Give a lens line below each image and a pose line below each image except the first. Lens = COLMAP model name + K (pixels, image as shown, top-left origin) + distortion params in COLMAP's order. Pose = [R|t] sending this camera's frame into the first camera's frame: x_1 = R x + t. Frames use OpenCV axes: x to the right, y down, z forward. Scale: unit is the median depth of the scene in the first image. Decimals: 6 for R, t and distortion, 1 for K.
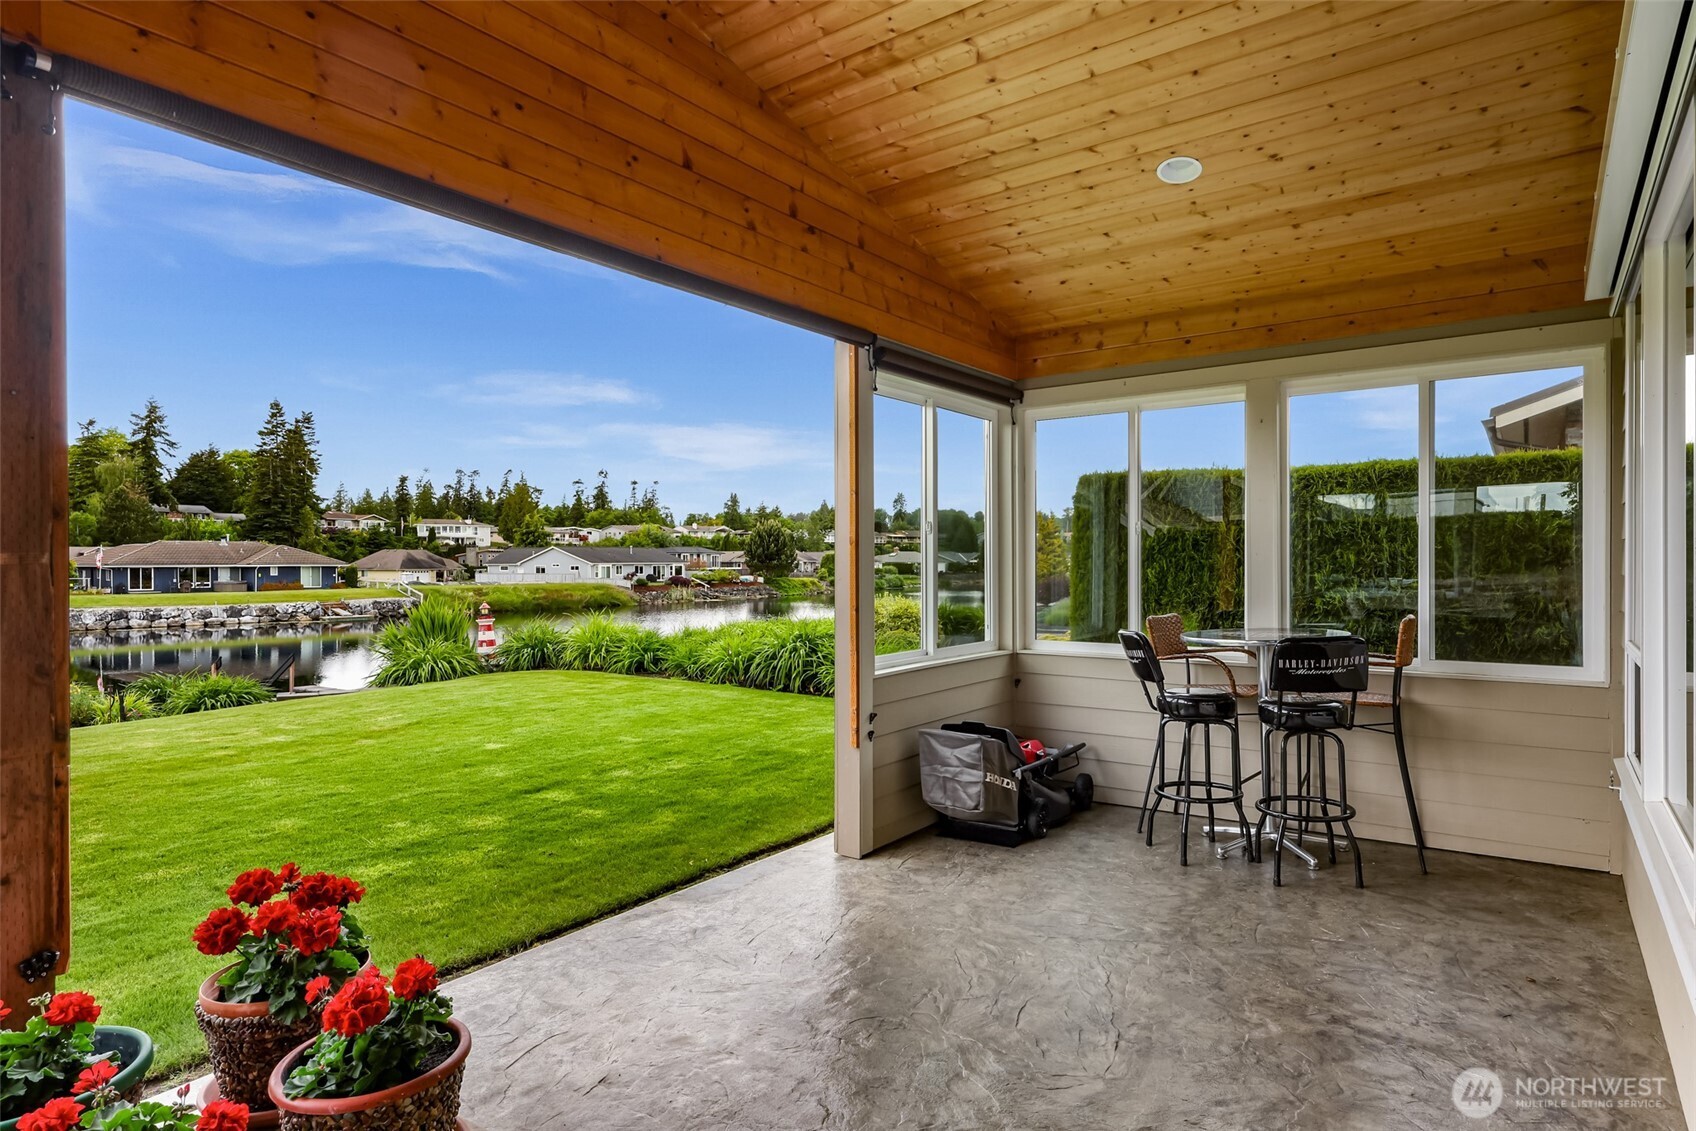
lens RADIAL K [[929.5, 0, 839.8], [0, 929.5, 566.5], [0, 0, 1]] dist [-0.002717, 0.001312]
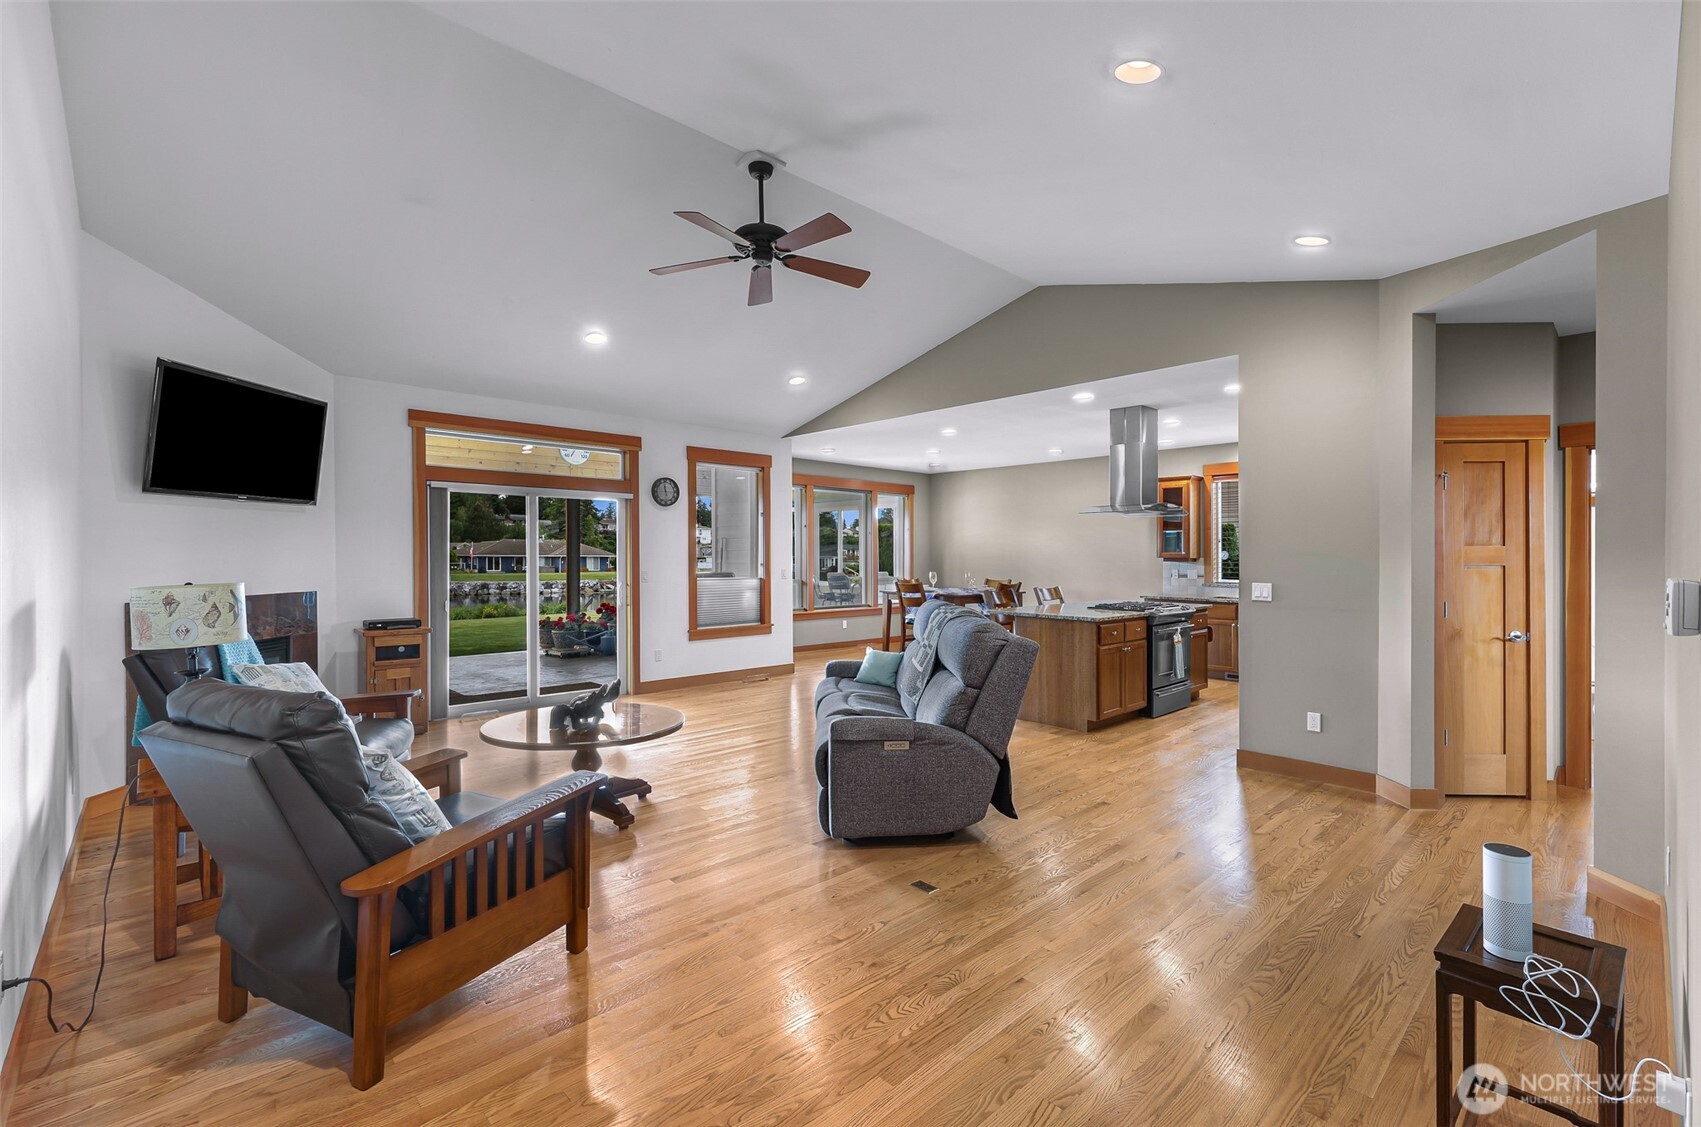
lens RADIAL K [[745.4, 0, 843.8], [0, 745.4, 557.2], [0, 0, 1]] dist [-0.000340, -0.000026]
pose [[0.982144, 0.008439, -0.187940, 0.065445], [-0.009104, 0.999955, -0.002672, 0.000199], [0.187909, 0.004336, 0.982177, -0.127134]]
